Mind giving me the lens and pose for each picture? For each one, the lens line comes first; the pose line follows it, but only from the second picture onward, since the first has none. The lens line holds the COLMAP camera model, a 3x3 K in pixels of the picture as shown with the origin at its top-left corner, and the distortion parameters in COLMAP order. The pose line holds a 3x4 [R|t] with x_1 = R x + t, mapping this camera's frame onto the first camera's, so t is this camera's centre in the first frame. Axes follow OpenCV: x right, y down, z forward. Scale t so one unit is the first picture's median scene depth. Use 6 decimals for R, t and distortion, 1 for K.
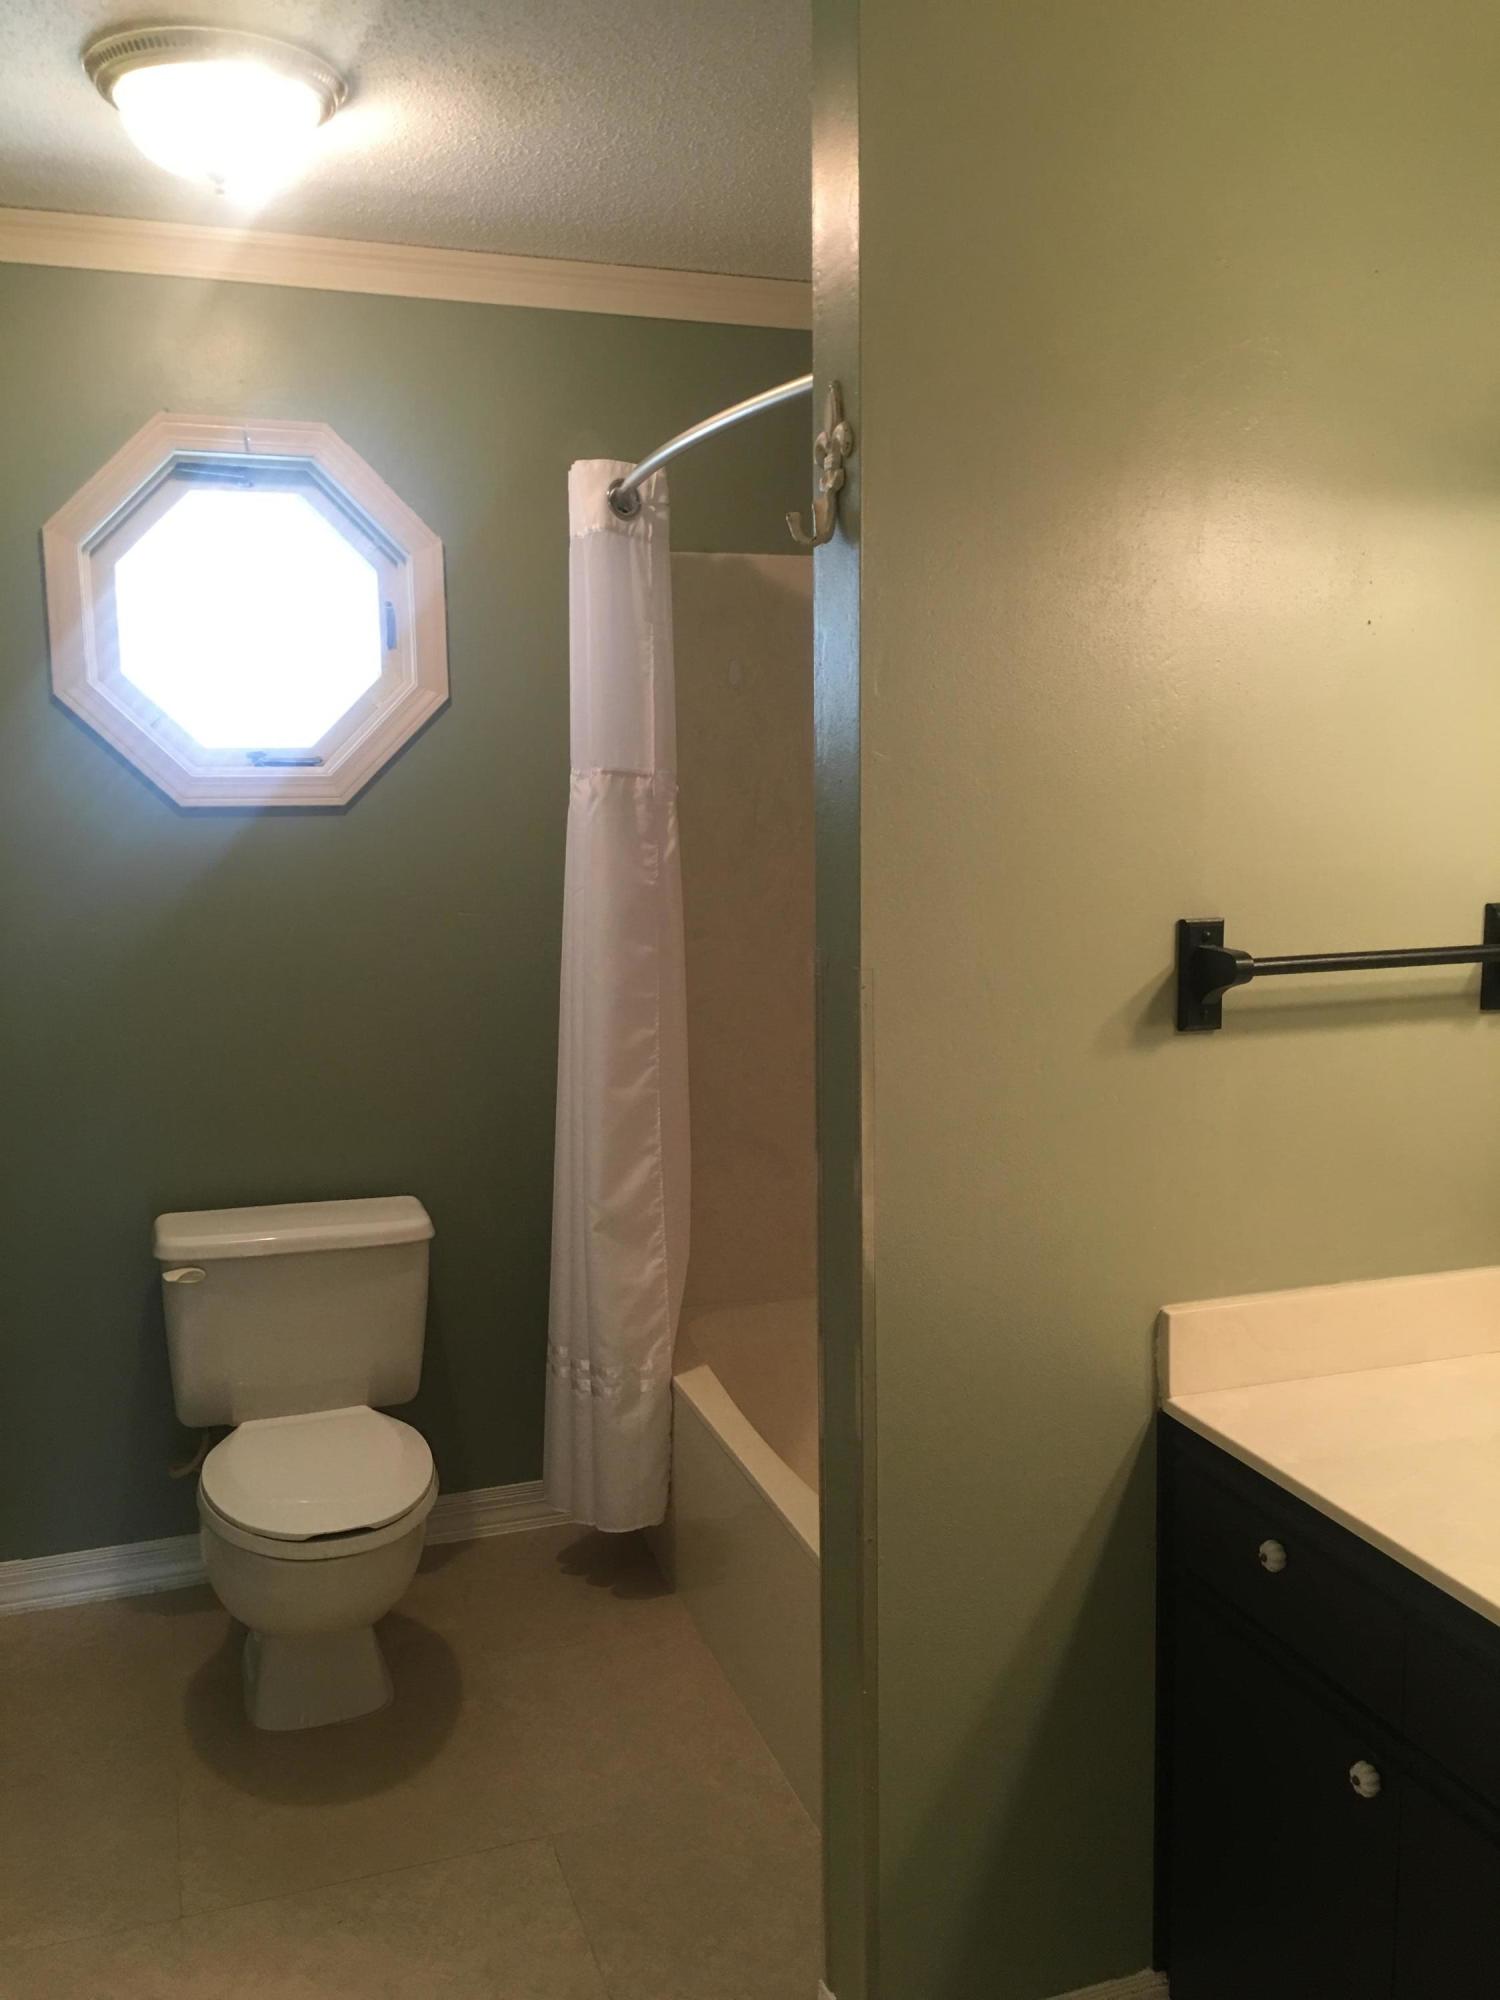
lens RADIAL K [[1711.6, 0, 743.2], [0, 1711.6, 994.5], [0, 0, 1]] dist [0.073201, -0.096259]
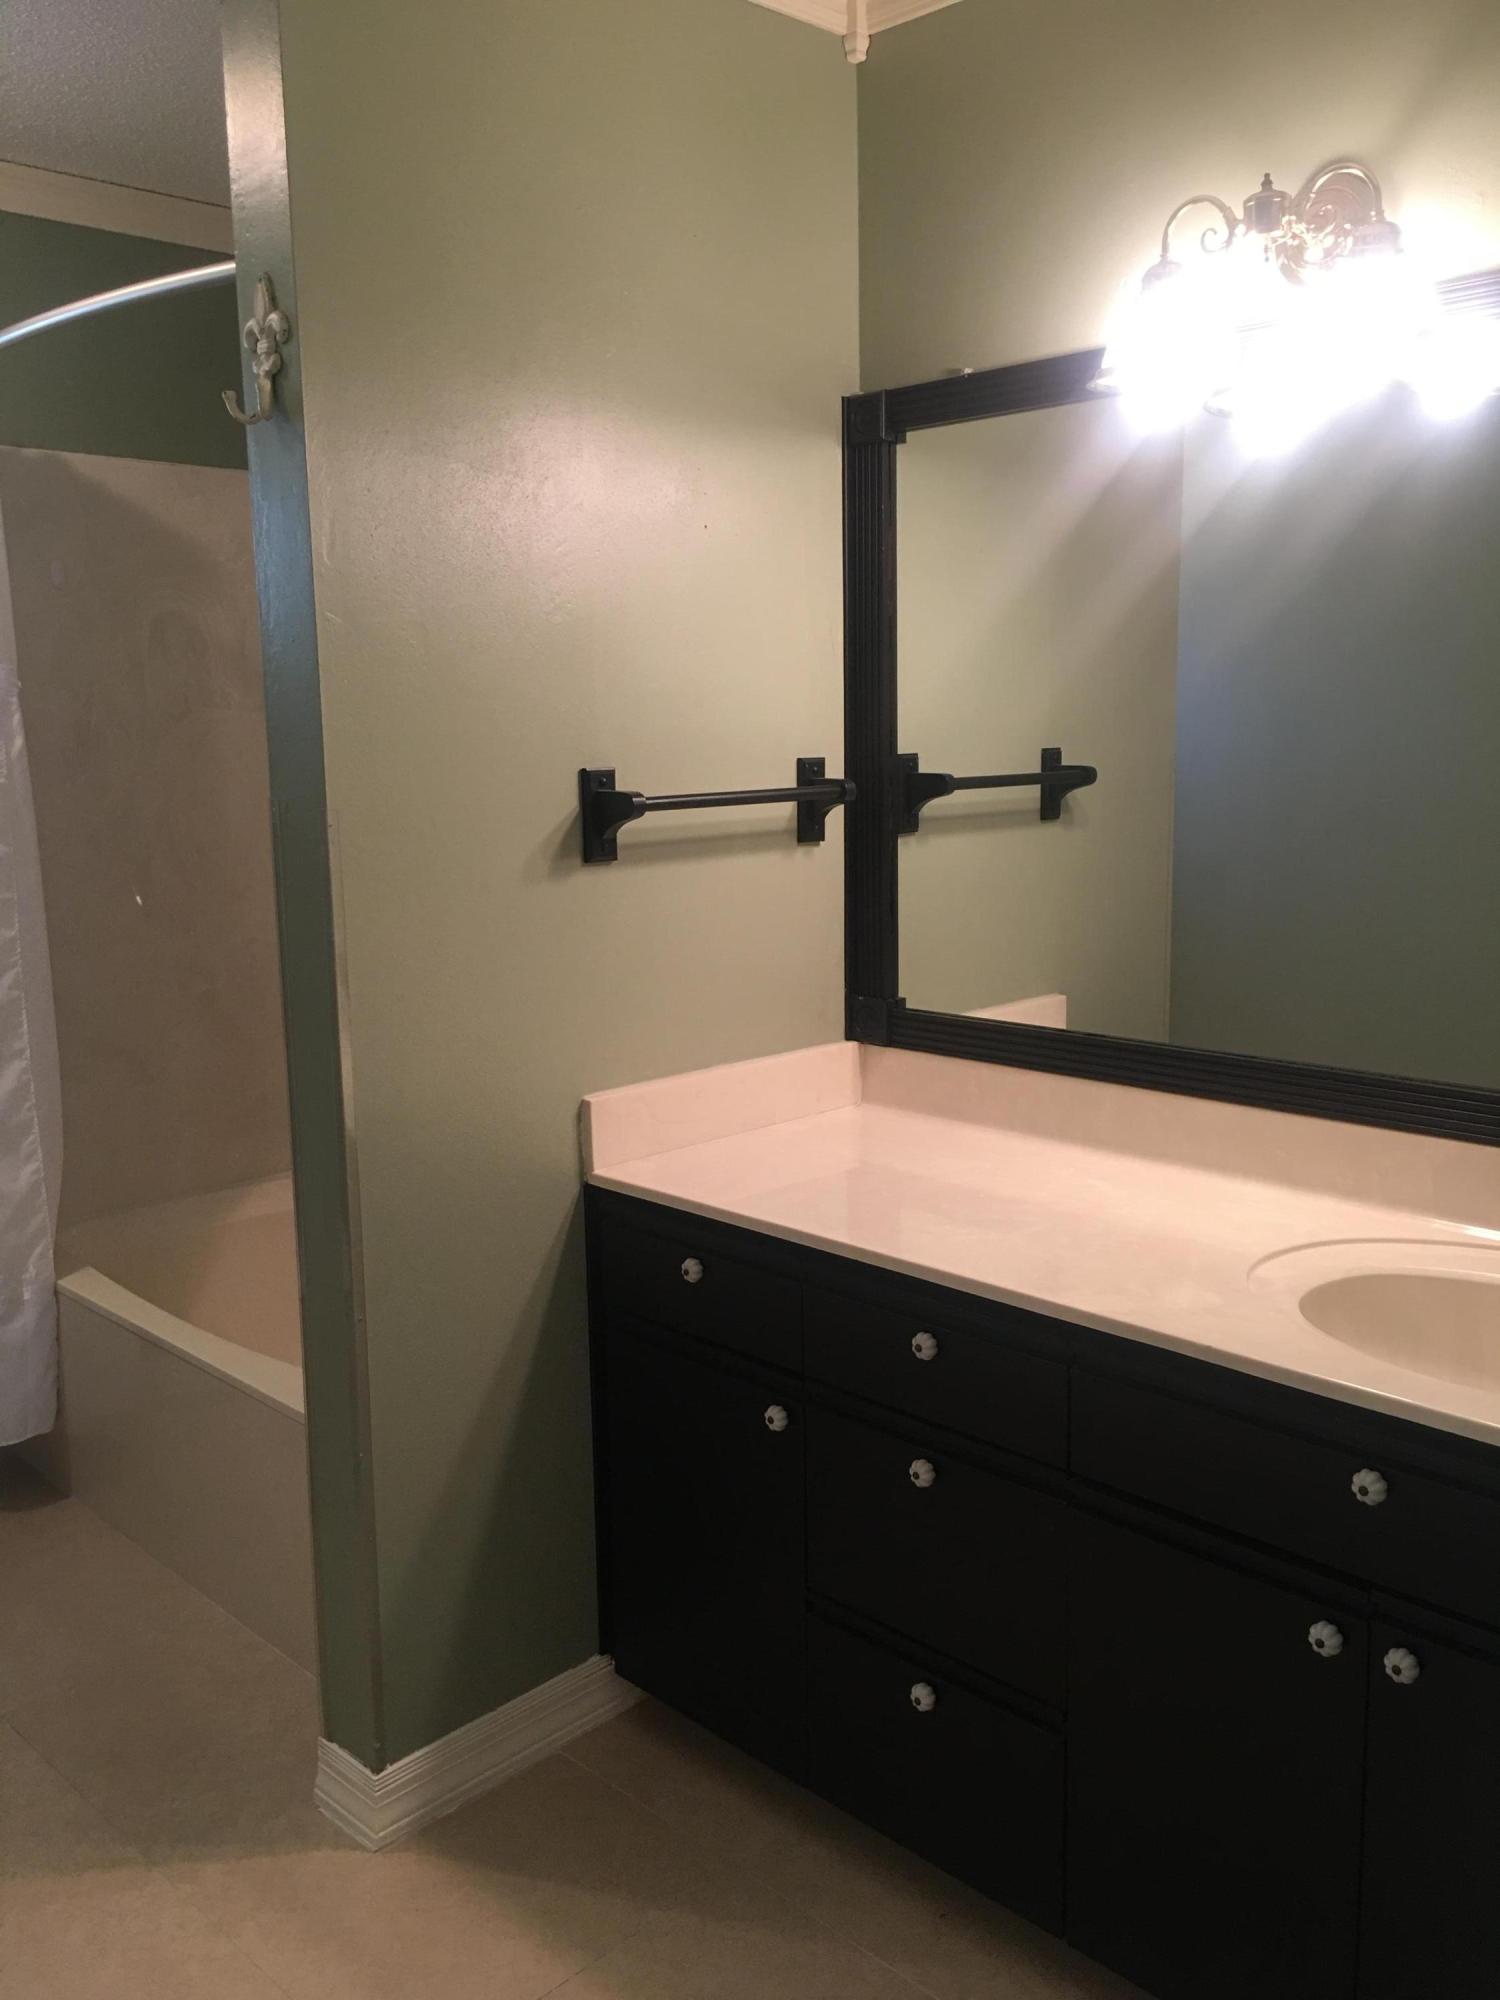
lens RADIAL K [[1711.6, 0, 759.6], [0, 1711.6, 1007.0], [0, 0, 1]] dist [0.073201, -0.096259]
pose [[0.896834, -0.074812, 0.435995, -0.165441], [0.063021, 0.997150, 0.041467, 0.079198], [-0.437855, -0.009713, 0.898993, -0.128361]]
